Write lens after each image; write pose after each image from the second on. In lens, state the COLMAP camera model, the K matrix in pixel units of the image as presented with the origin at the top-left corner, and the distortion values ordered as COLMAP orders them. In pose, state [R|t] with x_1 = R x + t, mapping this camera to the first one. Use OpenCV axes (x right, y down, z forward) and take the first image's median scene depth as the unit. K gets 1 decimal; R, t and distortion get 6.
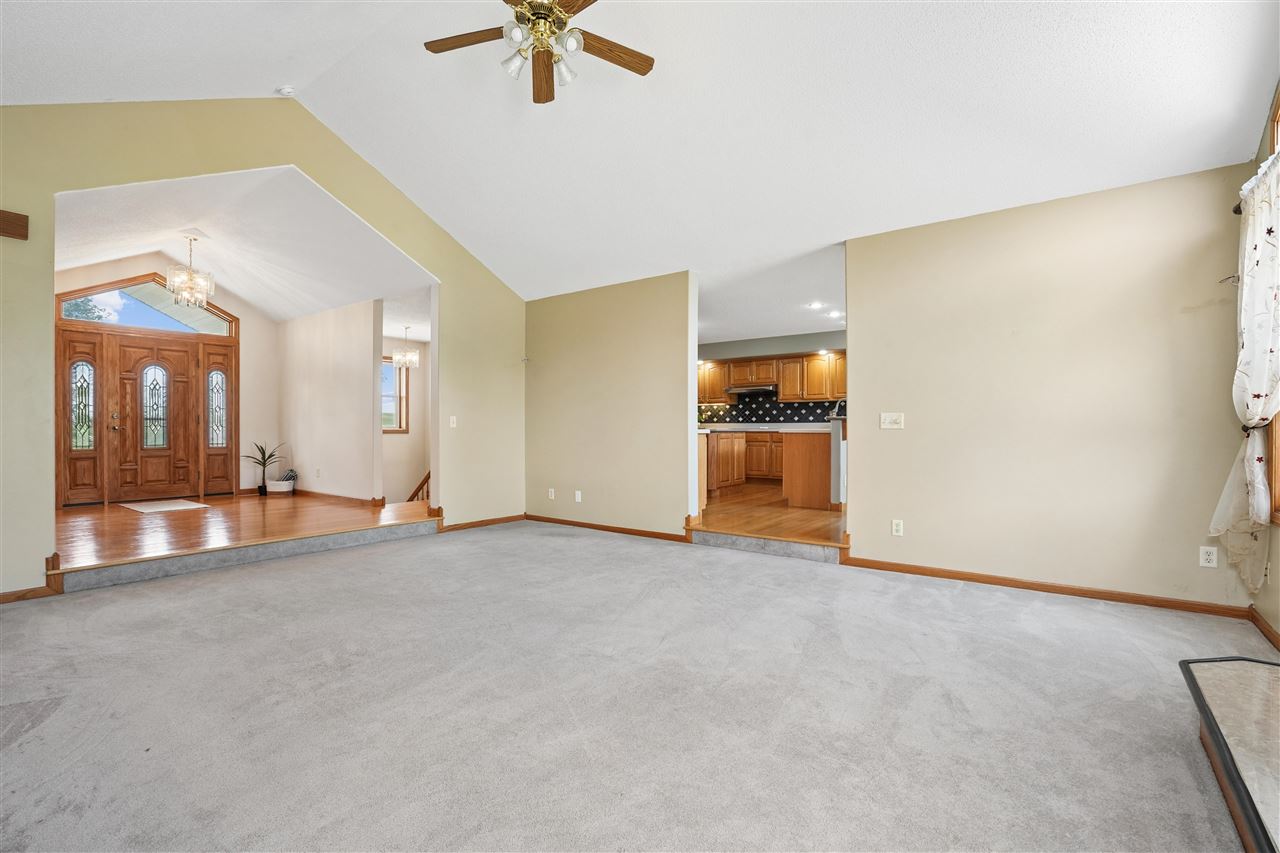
lens RADIAL K [[589.4, 0, 645.0], [0, 589.4, 427.2], [0, 0, 1]] dist [-0.011766, 0.001390]
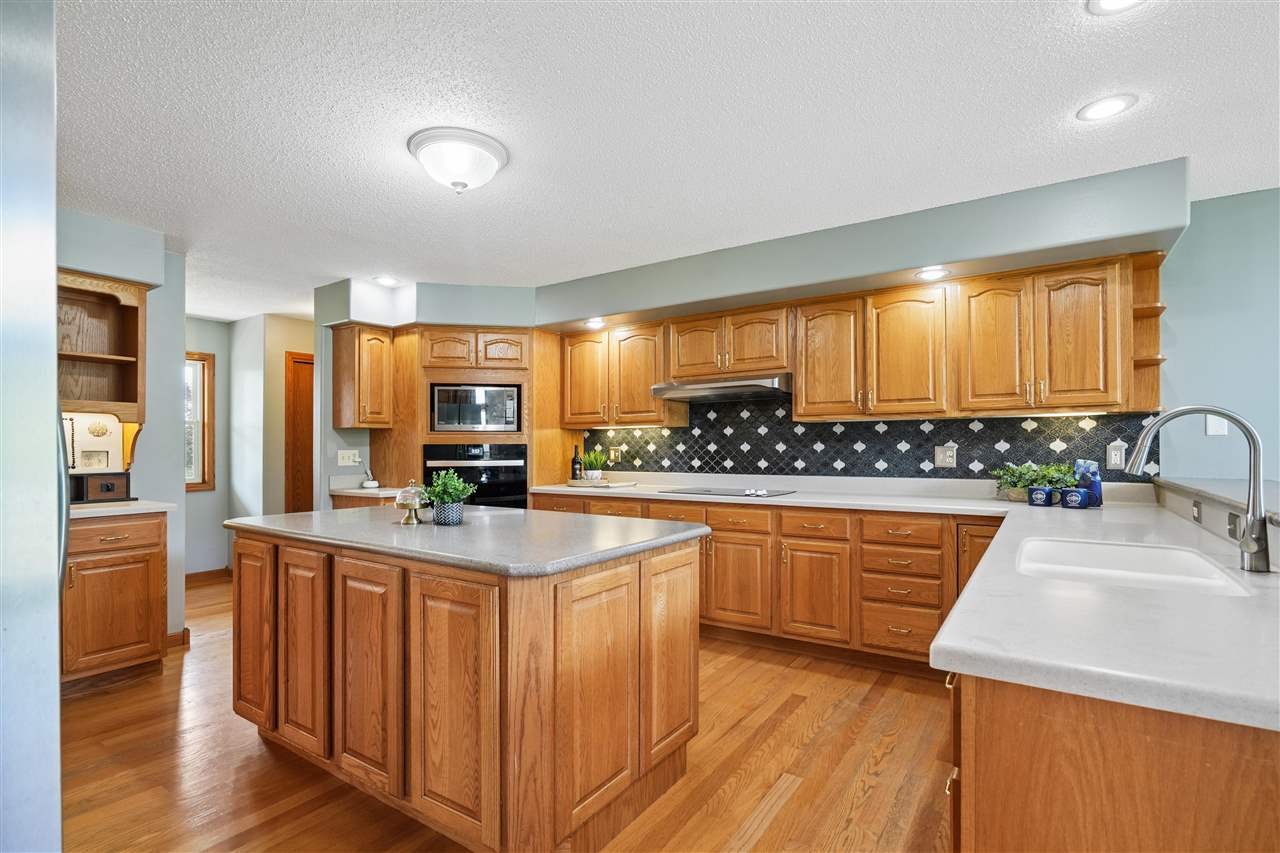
lens RADIAL K [[589.4, 0, 645.0], [0, 589.4, 445.6], [0, 0, 1]] dist [-0.011766, 0.001390]
pose [[0.998927, -0.003696, 0.046175, 0.146741], [0.003613, 0.999992, 0.001899, -0.036547], [-0.046182, -0.001730, 0.998932, 0.805426]]
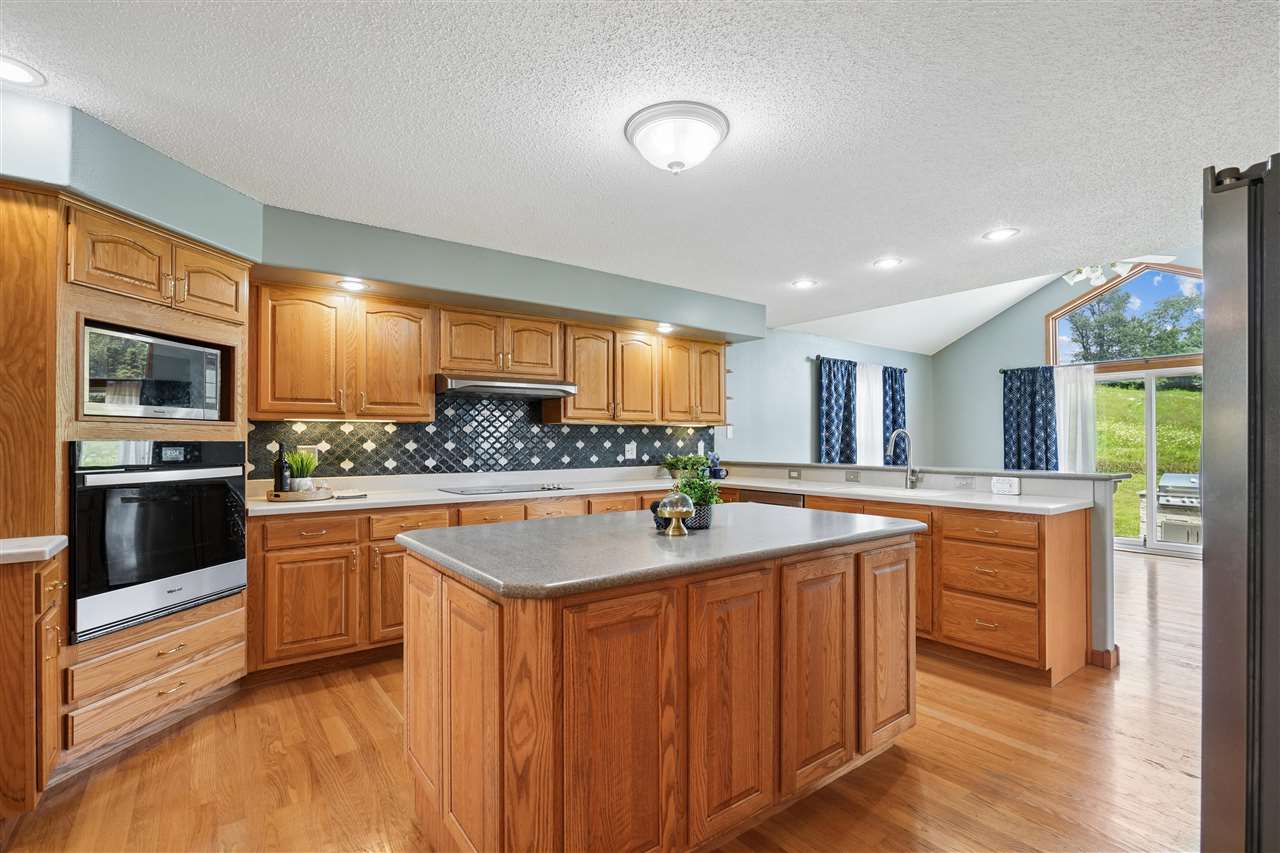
lens RADIAL K [[589.4, 0, 637.4], [0, 589.4, 436.4], [0, 0, 1]] dist [-0.011766, 0.001390]
pose [[0.318414, 0.010957, 0.947888, -0.208500], [0.002744, 0.999918, -0.012480, -0.034818], [-0.947948, 0.006574, 0.318358, 1.028339]]
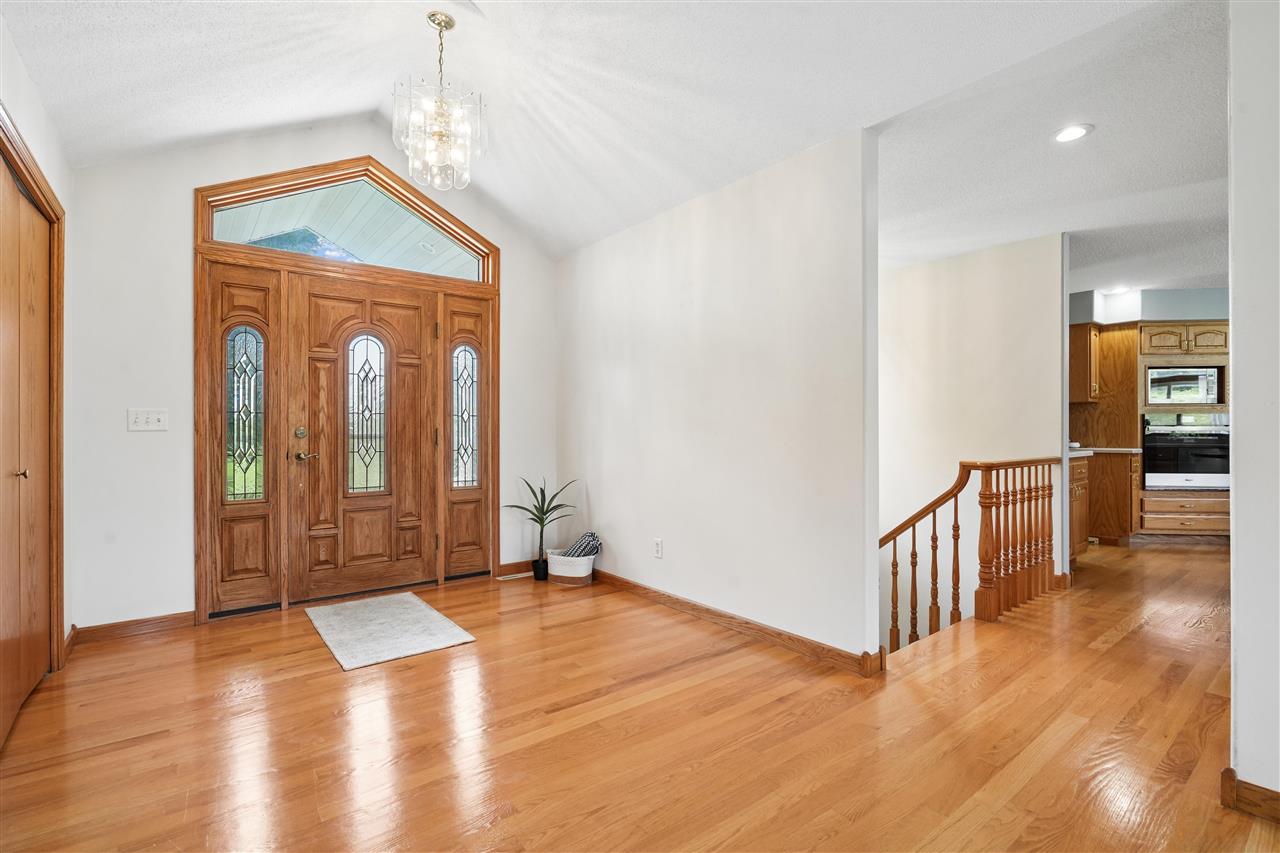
lens RADIAL K [[589.4, 0, 630.6], [0, 589.4, 420.4], [0, 0, 1]] dist [-0.011766, 0.001390]
pose [[0.964659, 0.001510, -0.263499, -0.445117], [-0.002653, 0.999989, -0.003982, -0.025918], [0.263490, 0.004541, 0.964652, 0.523717]]
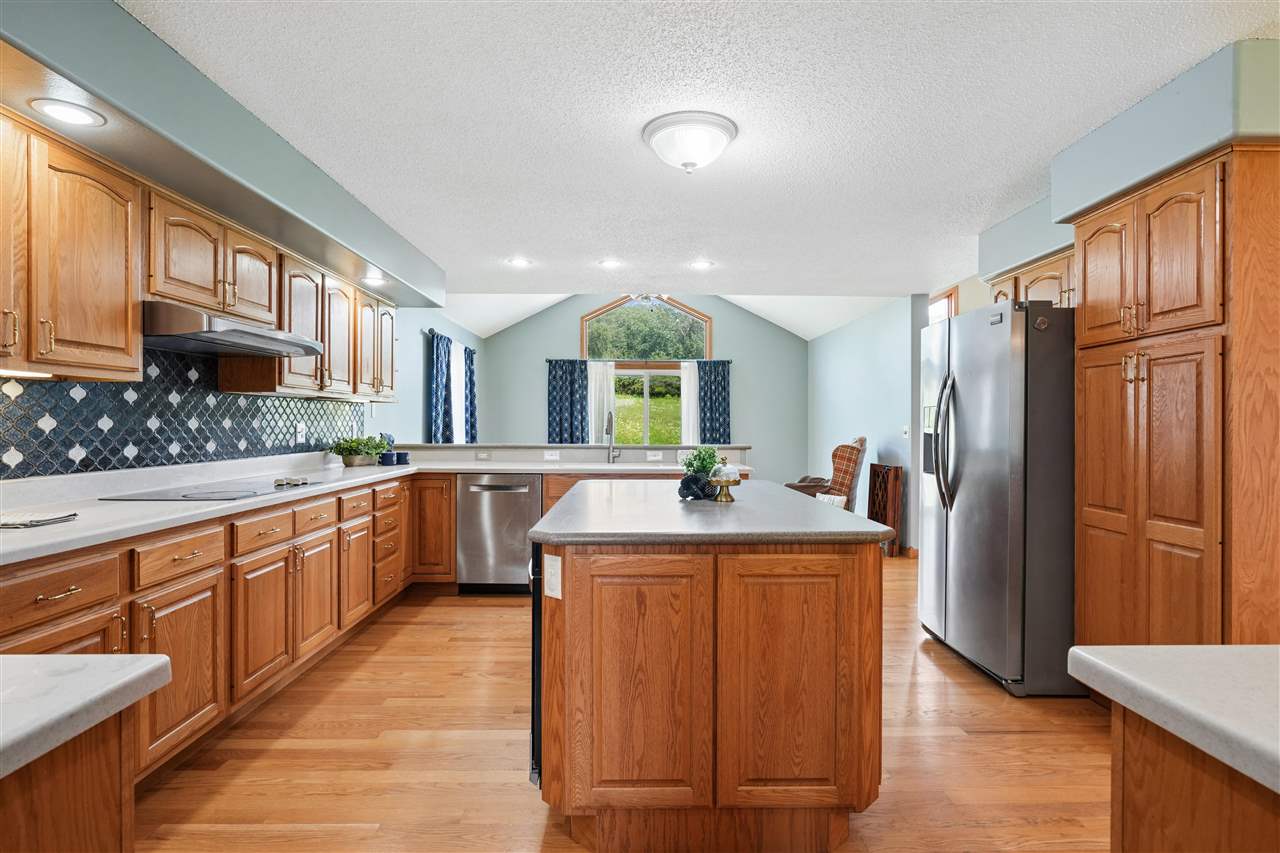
lens RADIAL K [[661.7, 0, 637.7], [0, 661.7, 419.7], [0, 0, 1]] dist [-0.001943, -0.000054]
pose [[-0.575874, 0.006219, 0.817515, -0.201717], [-0.001177, 0.999964, -0.008437, -0.032934], [-0.817538, -0.005821, -0.575845, 1.324870]]
